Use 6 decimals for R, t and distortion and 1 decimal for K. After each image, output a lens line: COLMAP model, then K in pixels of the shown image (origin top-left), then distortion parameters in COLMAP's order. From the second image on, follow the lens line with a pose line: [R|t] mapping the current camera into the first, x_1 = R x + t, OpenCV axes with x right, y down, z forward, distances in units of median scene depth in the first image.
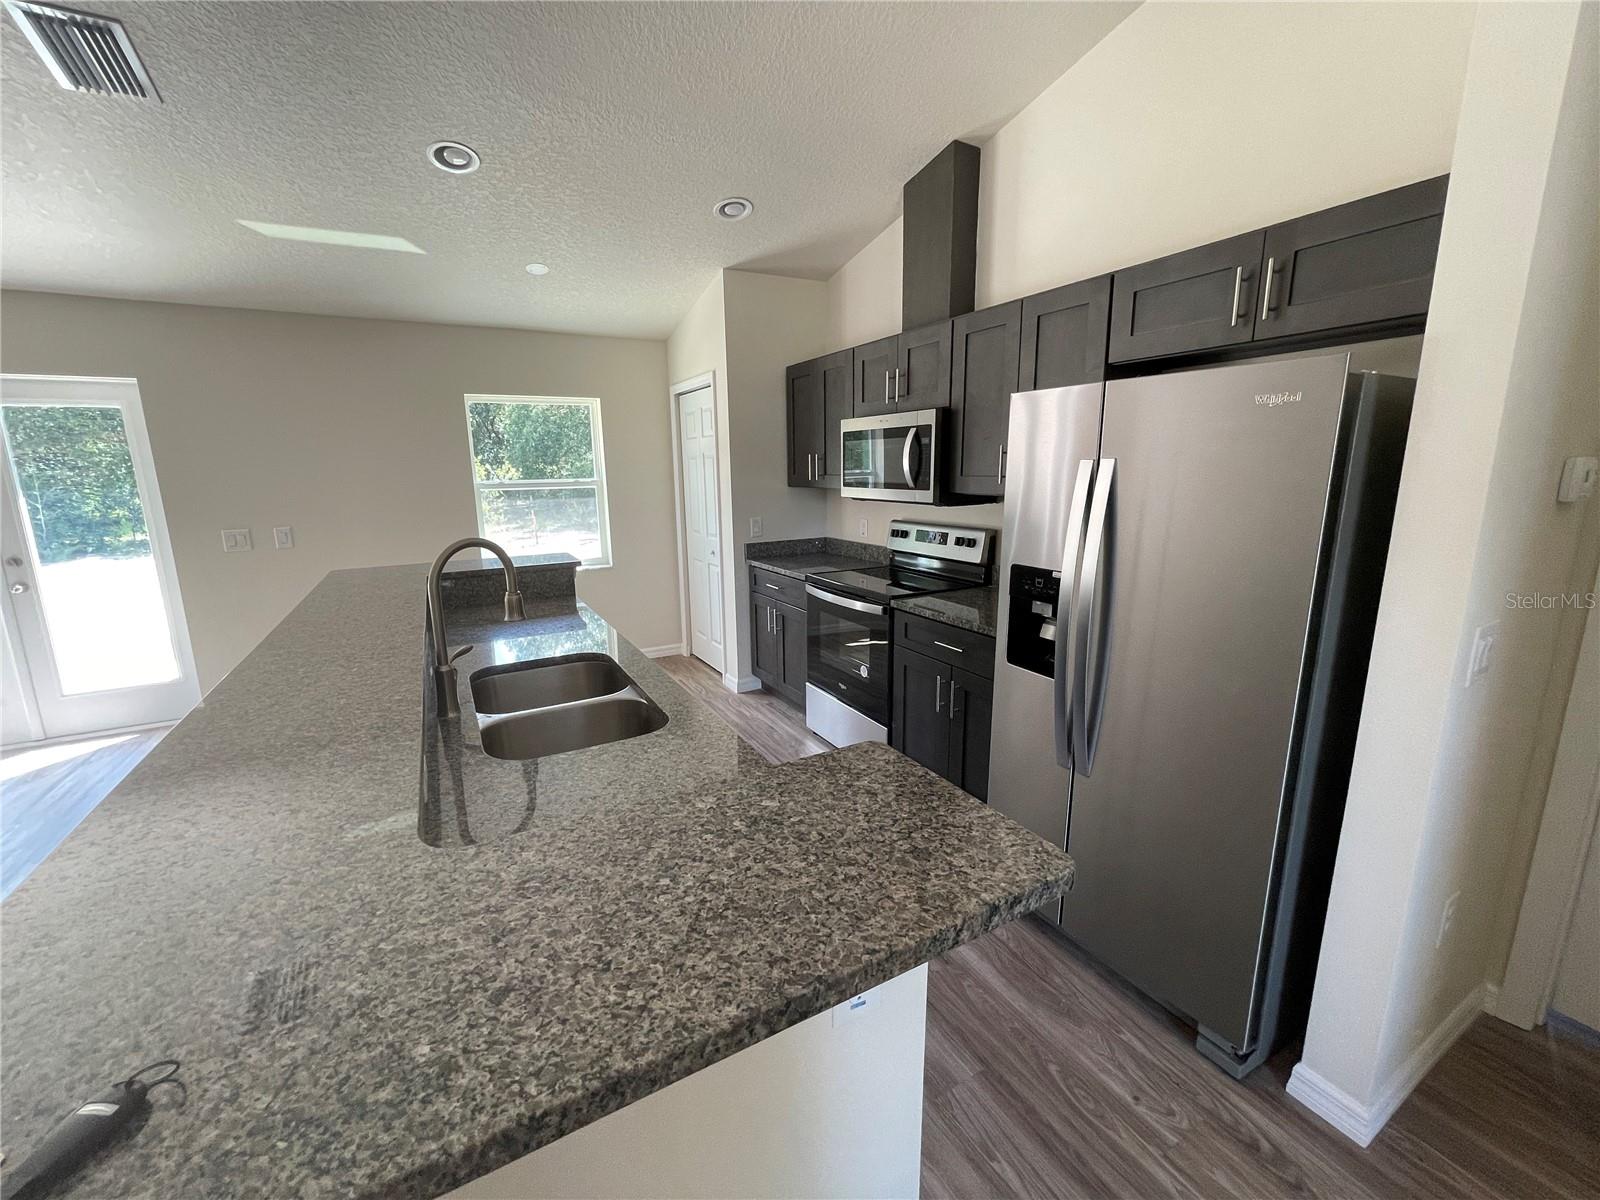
lens RADIAL K [[649.3, 0, 794.5], [0, 649.3, 595.2], [0, 0, 1]] dist [-0.000780, -0.001920]
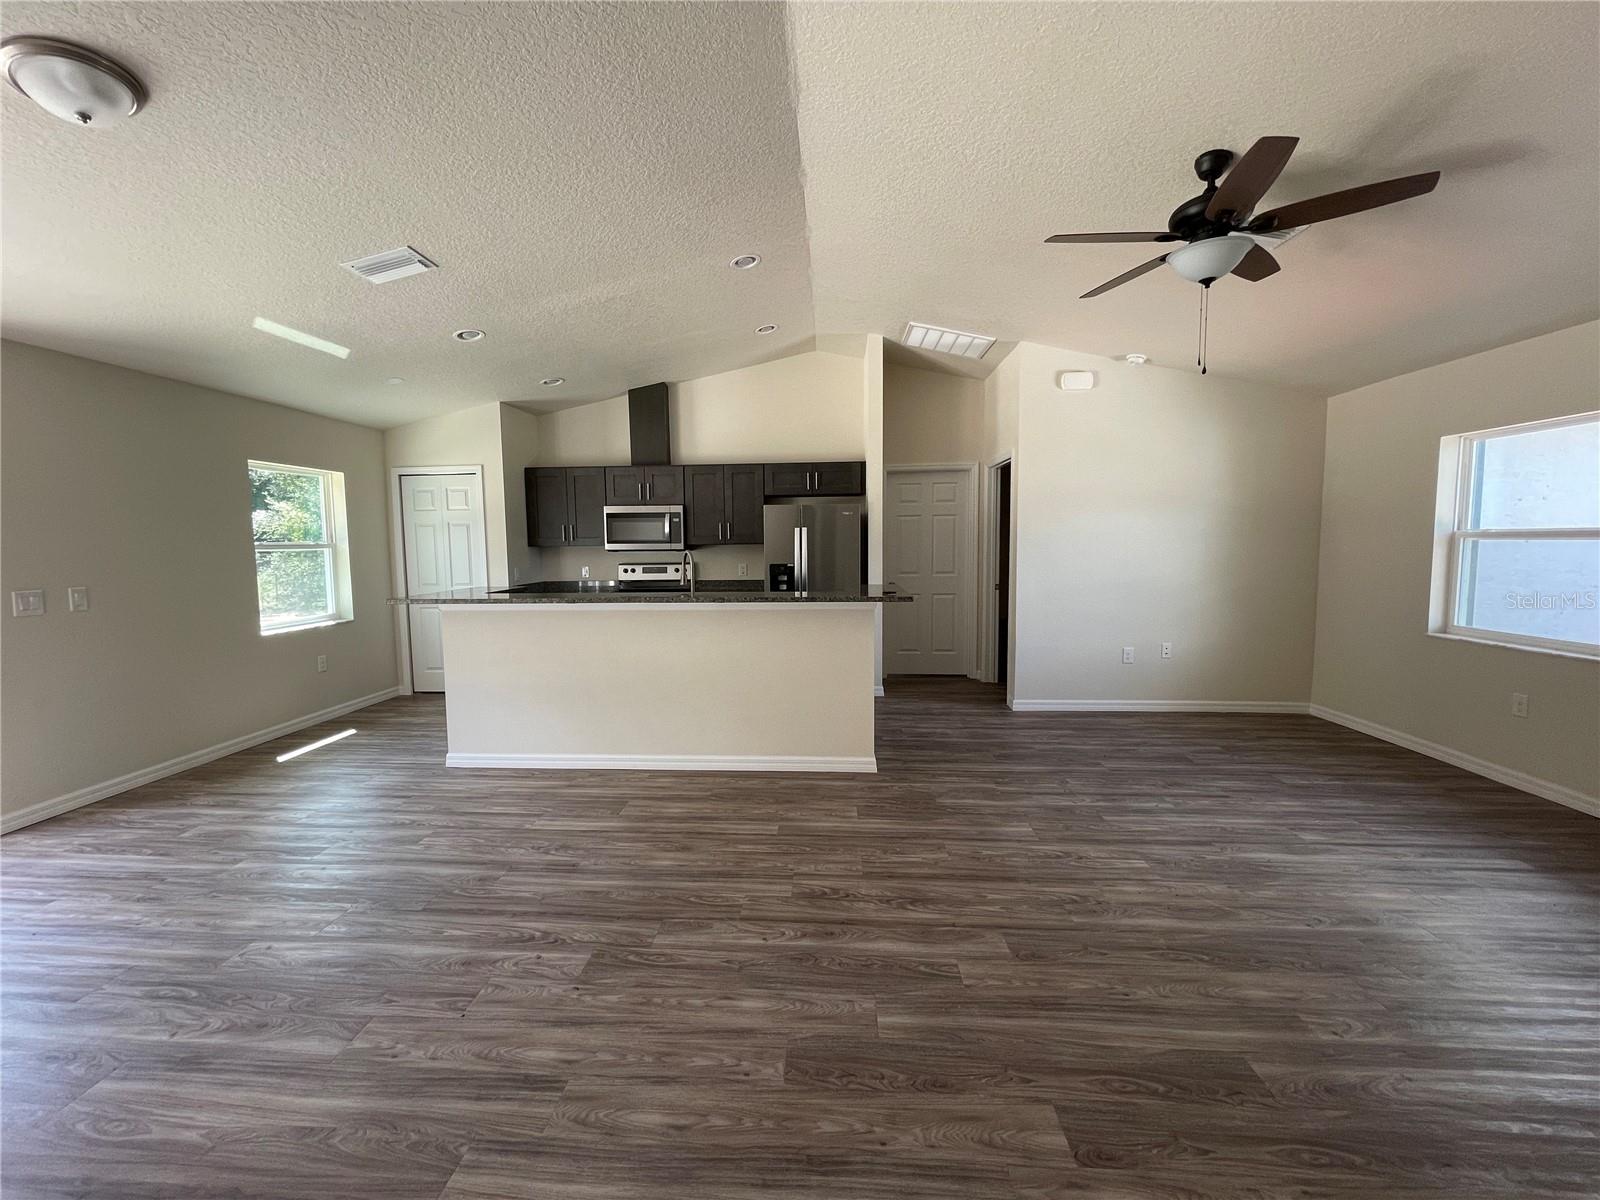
lens RADIAL K [[646.4, 0, 796.0], [0, 646.4, 596.6], [0, 0, 1]] dist [-0.003285, 0.000380]
pose [[0.534192, -0.063303, 0.842989, -1.250707], [0.169151, 0.985030, -0.033220, 0.126885], [-0.828267, 0.160339, 0.536903, -0.357382]]
